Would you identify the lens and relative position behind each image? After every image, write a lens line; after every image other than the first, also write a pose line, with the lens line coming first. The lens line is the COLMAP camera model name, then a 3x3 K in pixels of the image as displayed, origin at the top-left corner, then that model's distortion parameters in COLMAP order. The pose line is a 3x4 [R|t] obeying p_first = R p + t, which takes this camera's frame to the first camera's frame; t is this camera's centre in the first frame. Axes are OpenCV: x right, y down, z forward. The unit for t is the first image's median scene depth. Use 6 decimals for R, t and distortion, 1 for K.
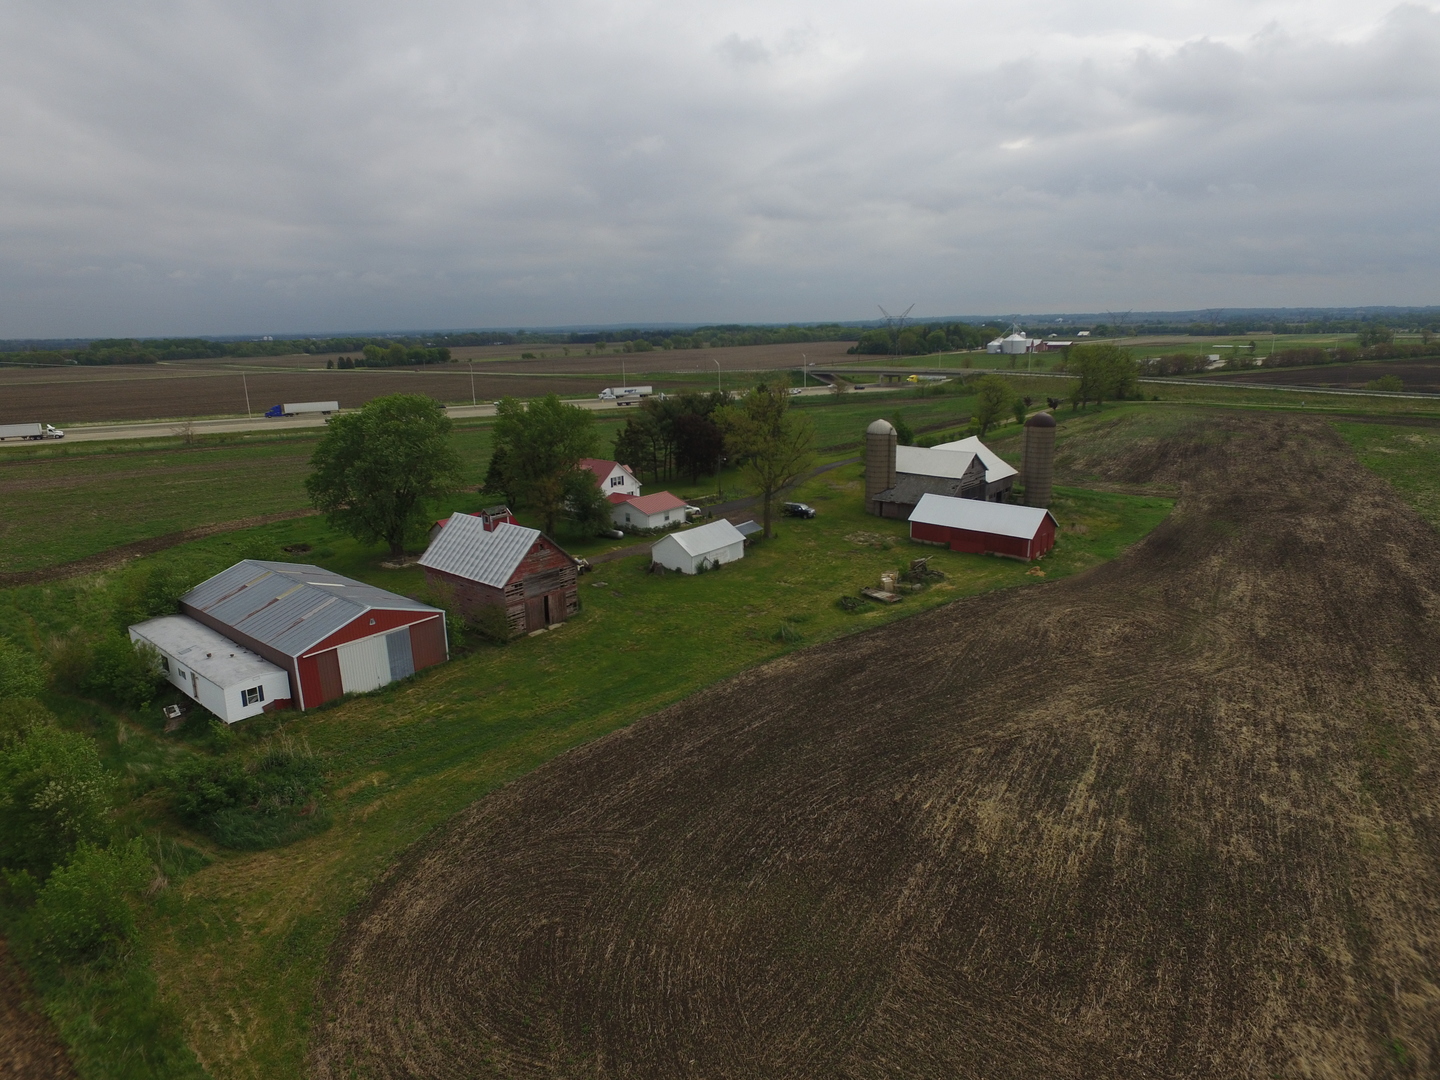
lens RADIAL K [[830.3, 0, 722.6], [0, 830.3, 532.0], [0, 0, 1]] dist [-0.008998, 0.015048]
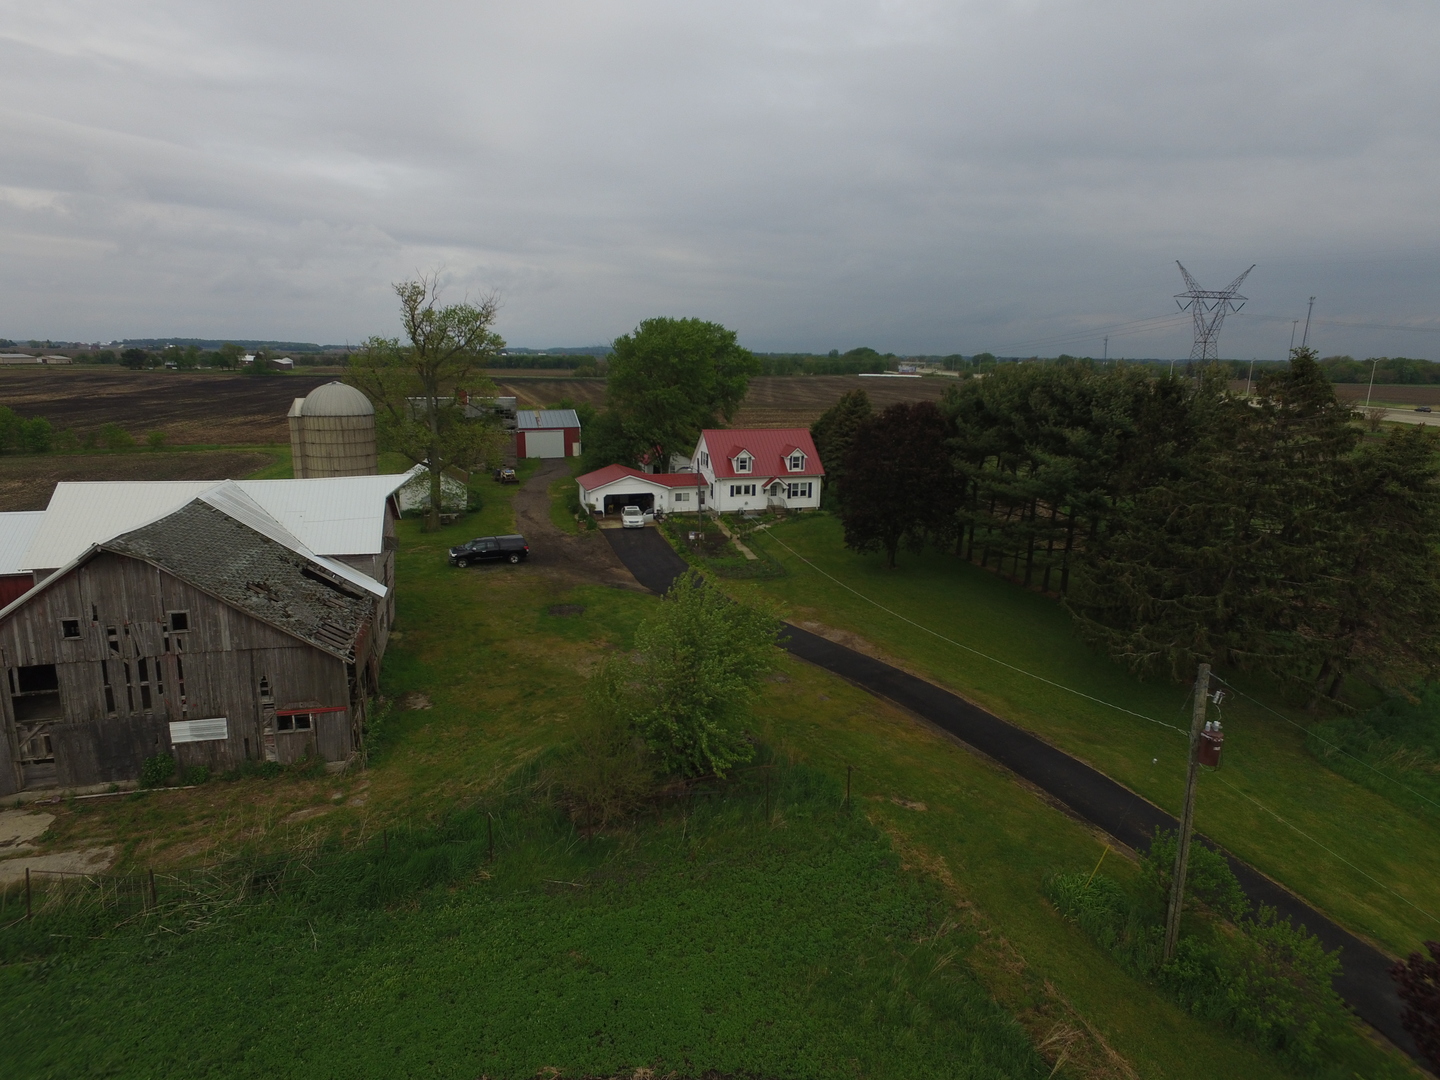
lens RADIAL K [[830.3, 0, 722.6], [0, 830.3, 532.0], [0, 0, 1]] dist [-0.008998, 0.015048]
pose [[-0.540531, 0.189659, -0.819668, 0.585181], [-0.204746, 0.915315, 0.346810, -0.333317], [0.816030, 0.355285, -0.455925, 1.837702]]
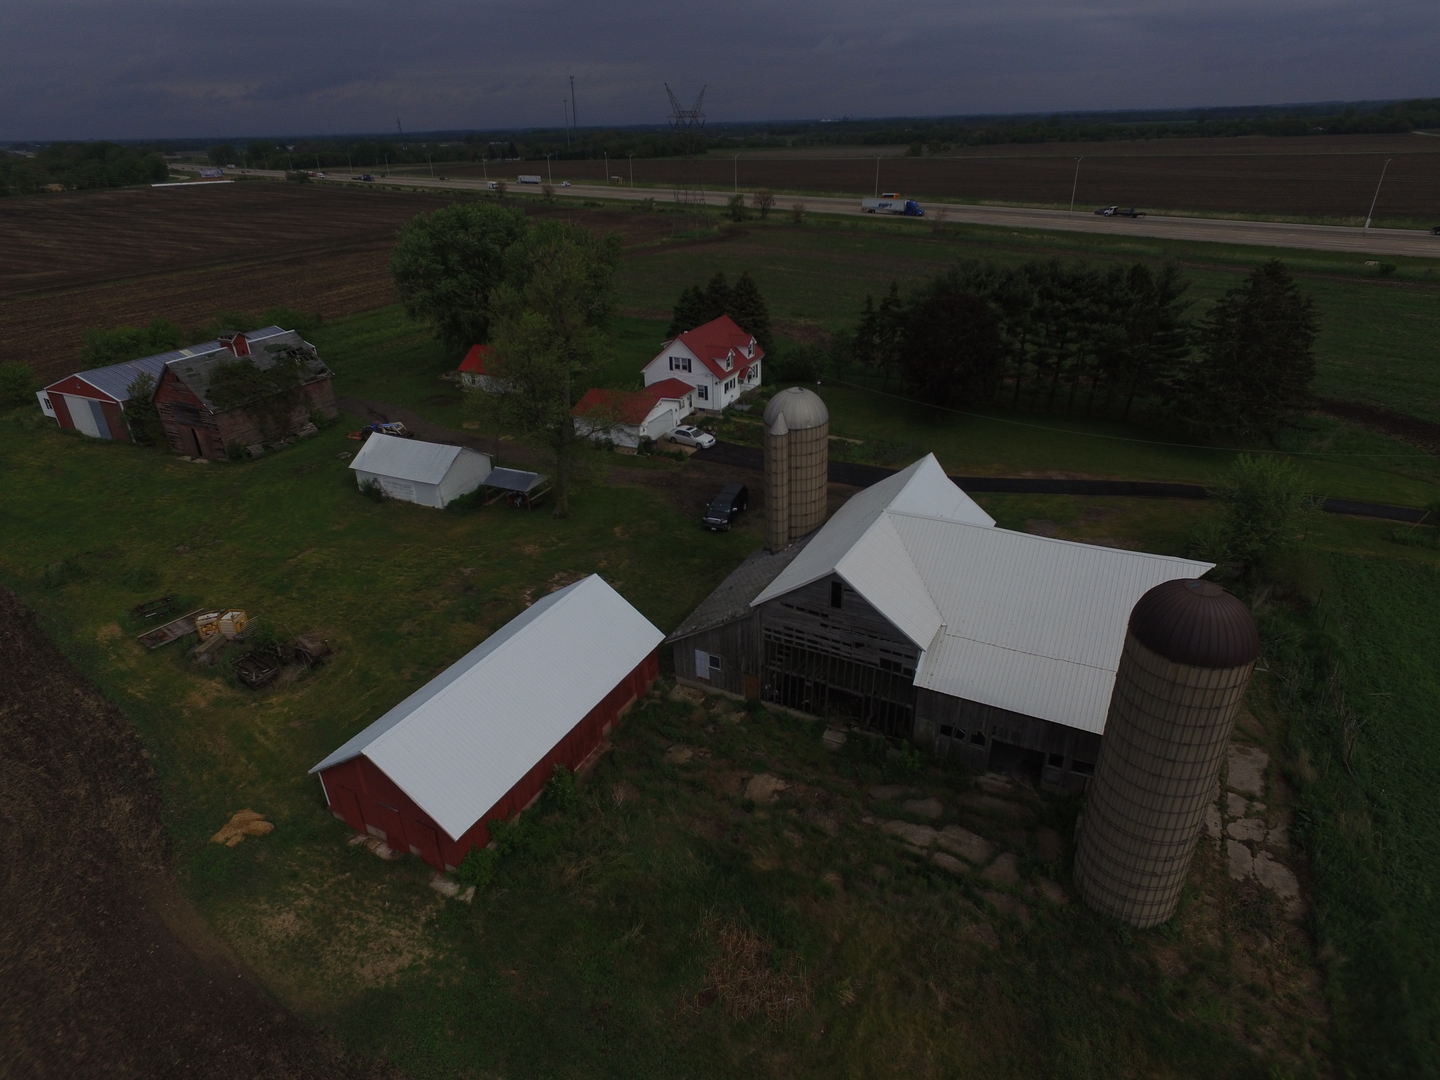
lens RADIAL K [[830.3, 0, 722.6], [0, 830.3, 532.0], [0, 0, 1]] dist [-0.008998, 0.015048]
pose [[0.243754, 0.442012, -0.863255, 0.753011], [-0.212959, 0.892773, 0.396994, -0.302081], [0.946167, 0.087069, 0.311748, 1.136554]]
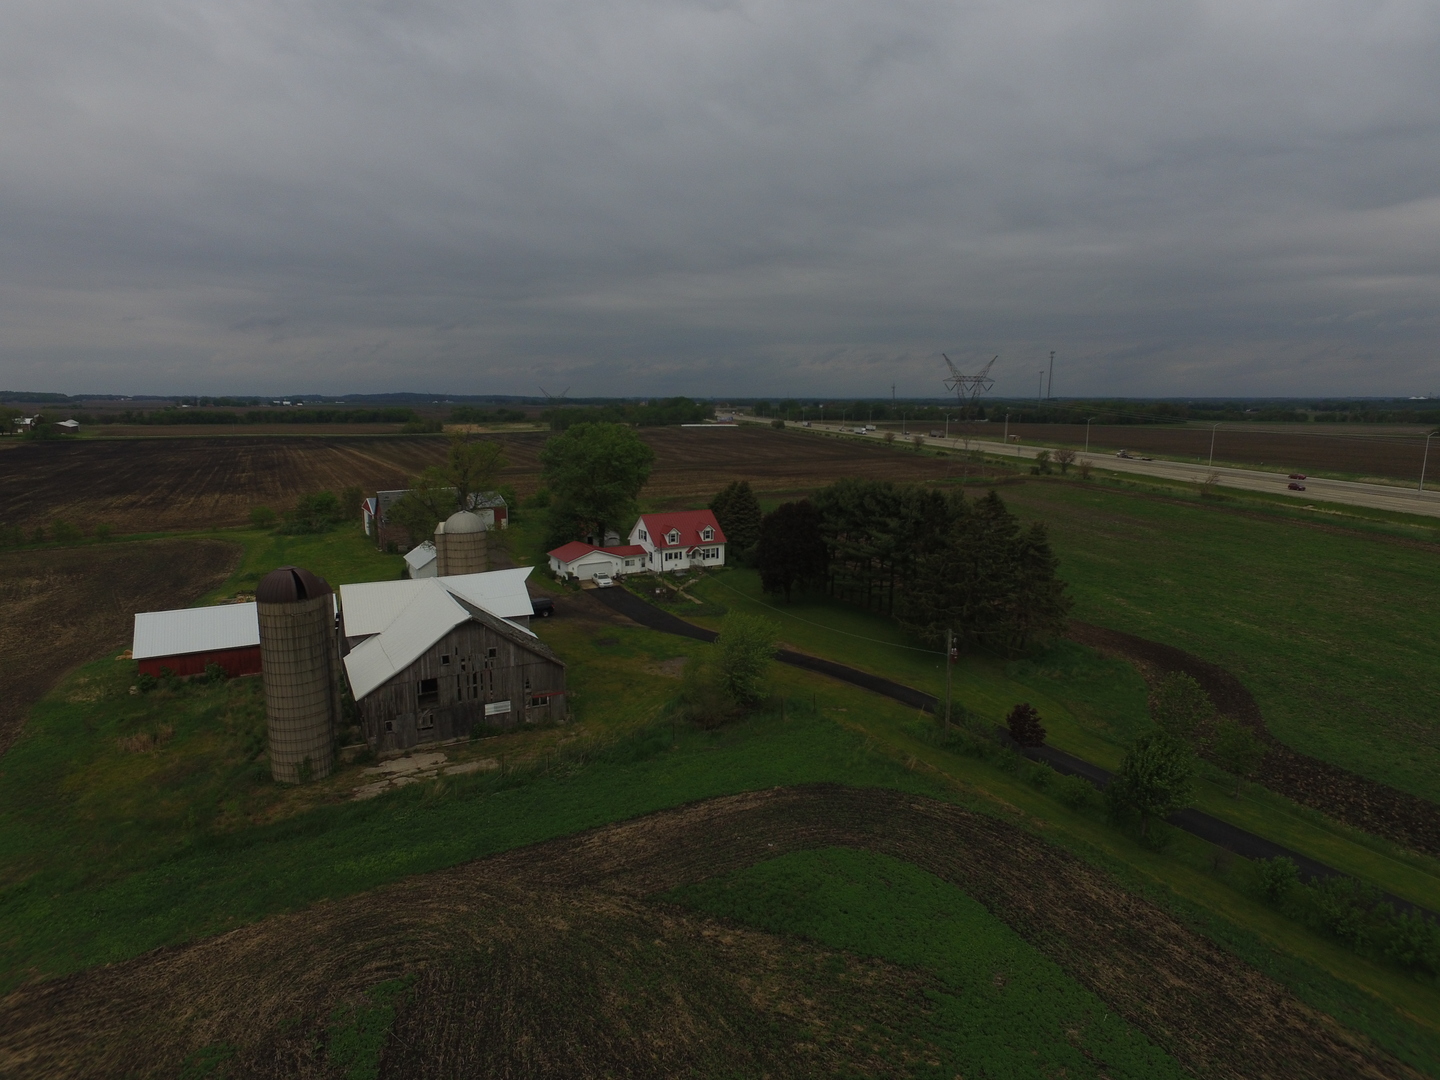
lens RADIAL K [[830.3, 0, 722.6], [0, 830.3, 532.0], [0, 0, 1]] dist [-0.008998, 0.015048]
pose [[-0.339833, 0.170254, -0.924947, 0.985591], [-0.220592, 0.941613, 0.254369, -0.446804], [0.914250, 0.290478, -0.282435, 1.853231]]
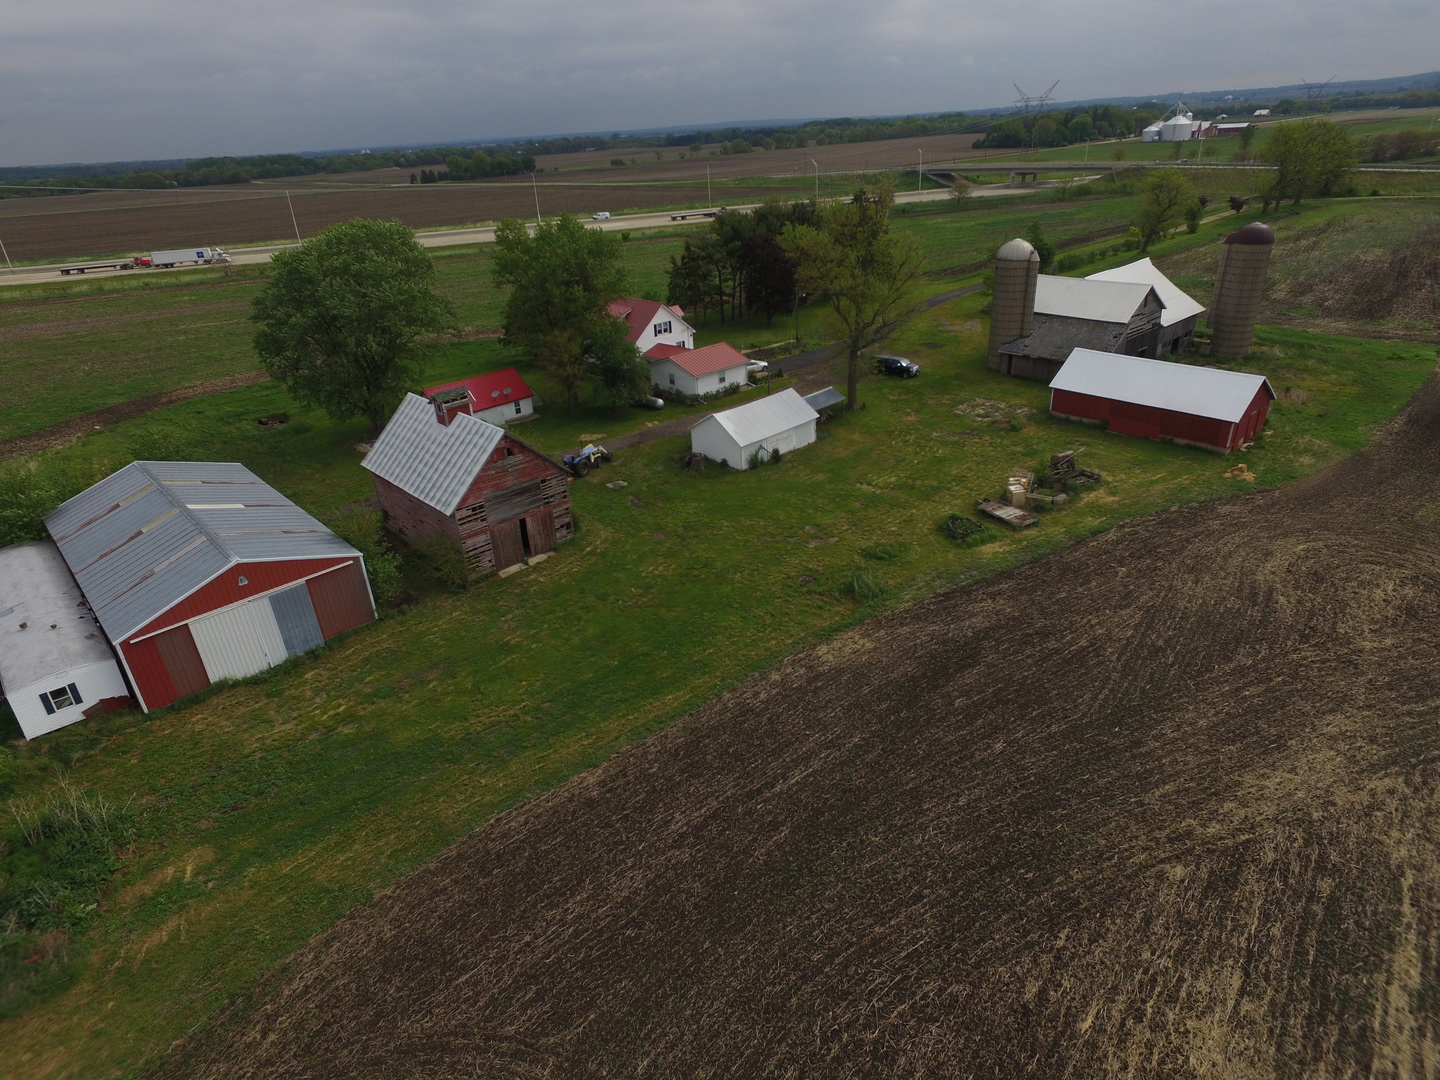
lens RADIAL K [[830.3, 0, 722.6], [0, 830.3, 532.0], [0, 0, 1]] dist [-0.008998, 0.015048]
pose [[0.992342, 0.022299, -0.121489, 0.038728], [0.004098, 0.977084, 0.212816, -0.054622], [0.123450, -0.211684, 0.969510, 0.285951]]
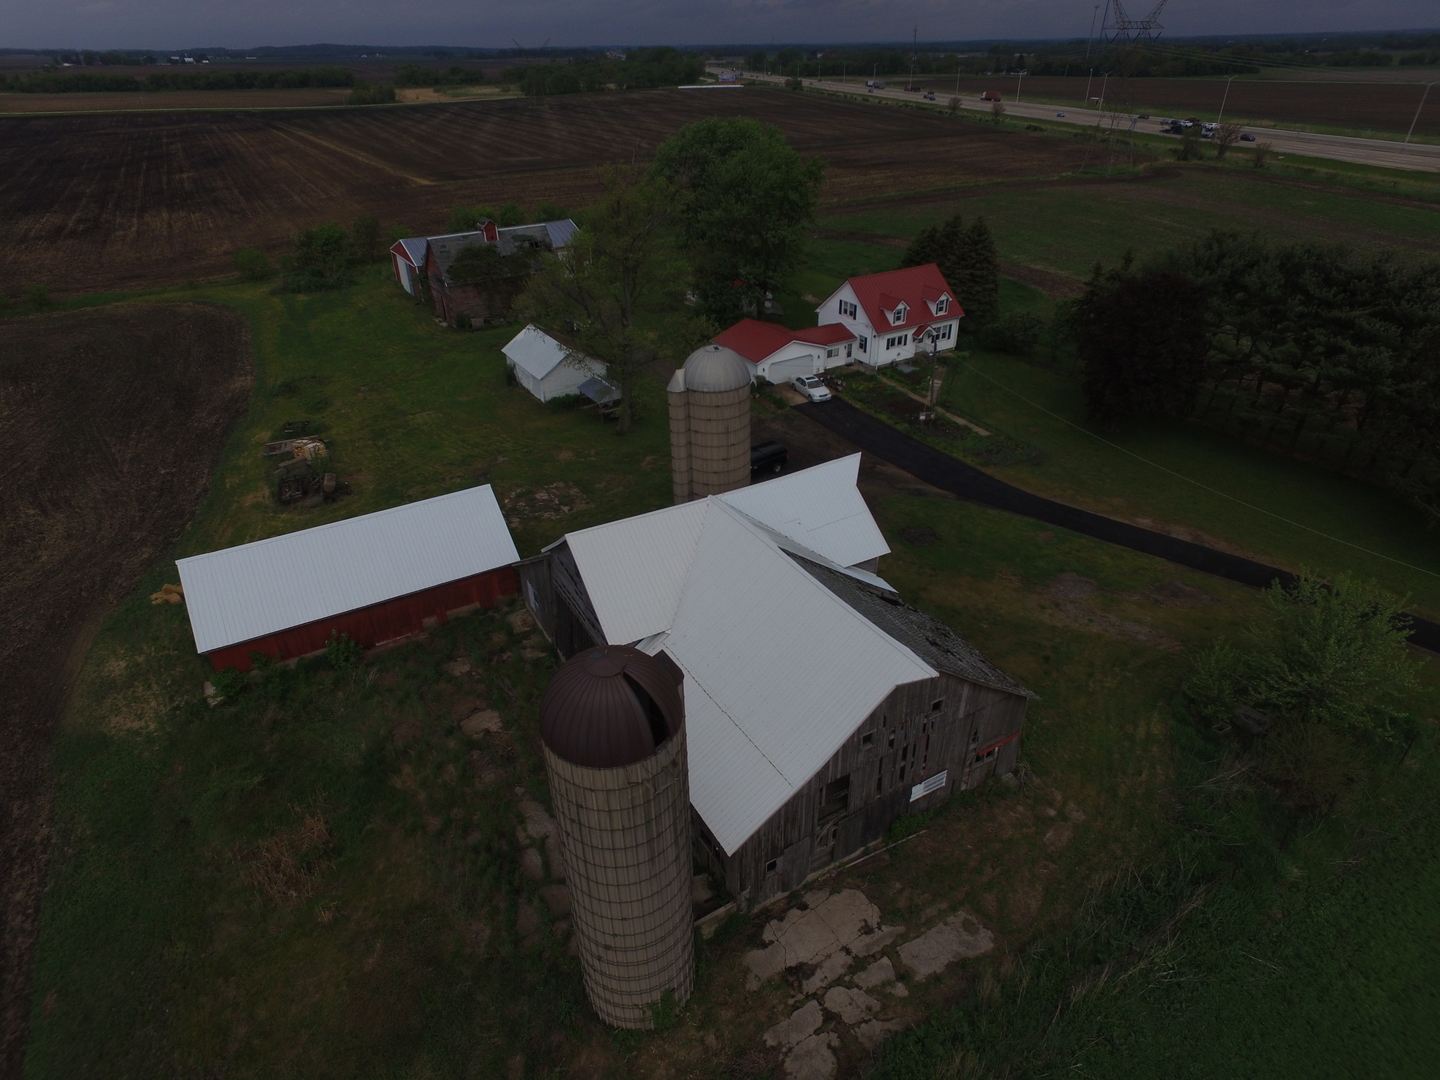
lens RADIAL K [[830.3, 0, 722.6], [0, 830.3, 532.0], [0, 0, 1]] dist [-0.008998, 0.015048]
pose [[-0.308632, 0.503425, -0.807038, 0.708721], [-0.210525, 0.791262, 0.574094, -0.378319], [0.927591, 0.347086, -0.138225, 1.454449]]
